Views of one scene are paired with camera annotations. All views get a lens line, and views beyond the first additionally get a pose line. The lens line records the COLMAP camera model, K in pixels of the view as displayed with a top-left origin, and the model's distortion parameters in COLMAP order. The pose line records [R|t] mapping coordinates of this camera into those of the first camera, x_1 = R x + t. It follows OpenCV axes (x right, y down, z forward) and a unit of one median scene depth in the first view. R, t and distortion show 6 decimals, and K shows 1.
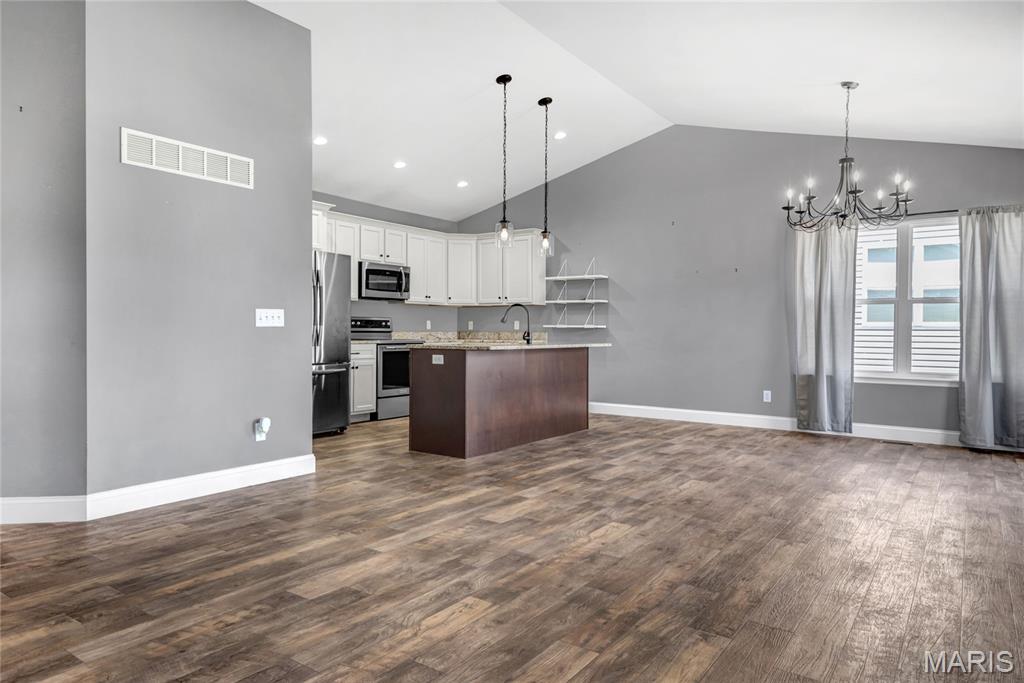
lens RADIAL K [[639.6, 0, 510.3], [0, 639.6, 336.6], [0, 0, 1]] dist [0.058637, -0.076065]
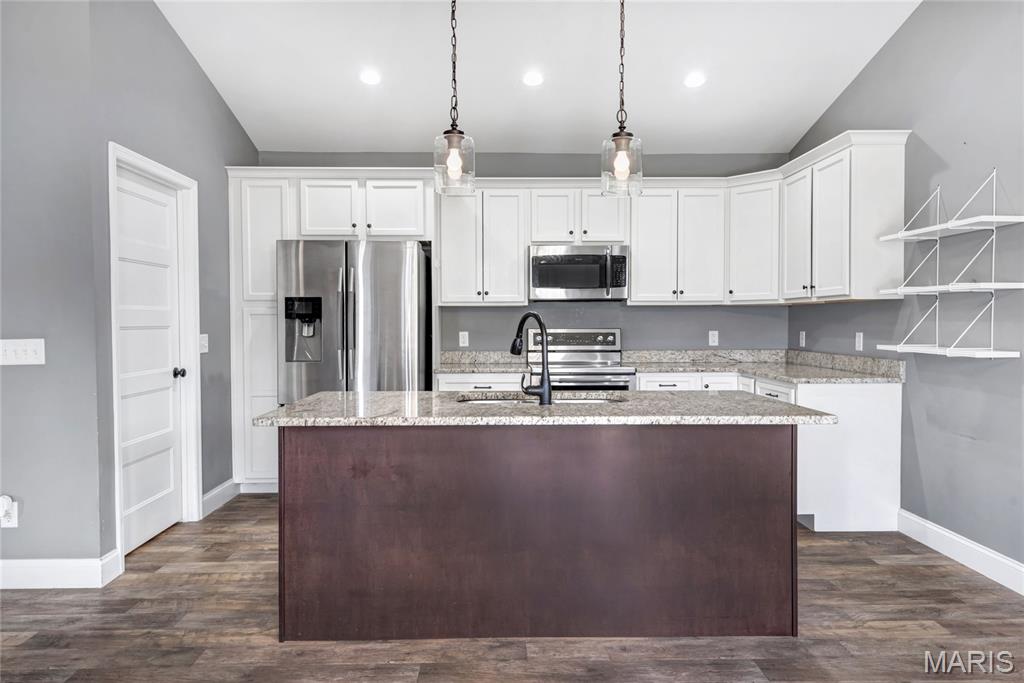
lens RADIAL K [[671.9, 0, 512.0], [0, 671.9, 341.5], [0, 0, 1]] dist [0.043123, -0.029727]
pose [[0.603041, 0.016369, -0.797542, 0.399237], [-0.000977, 0.999804, 0.019782, -0.042630], [0.797709, -0.011150, 0.602939, 0.744716]]
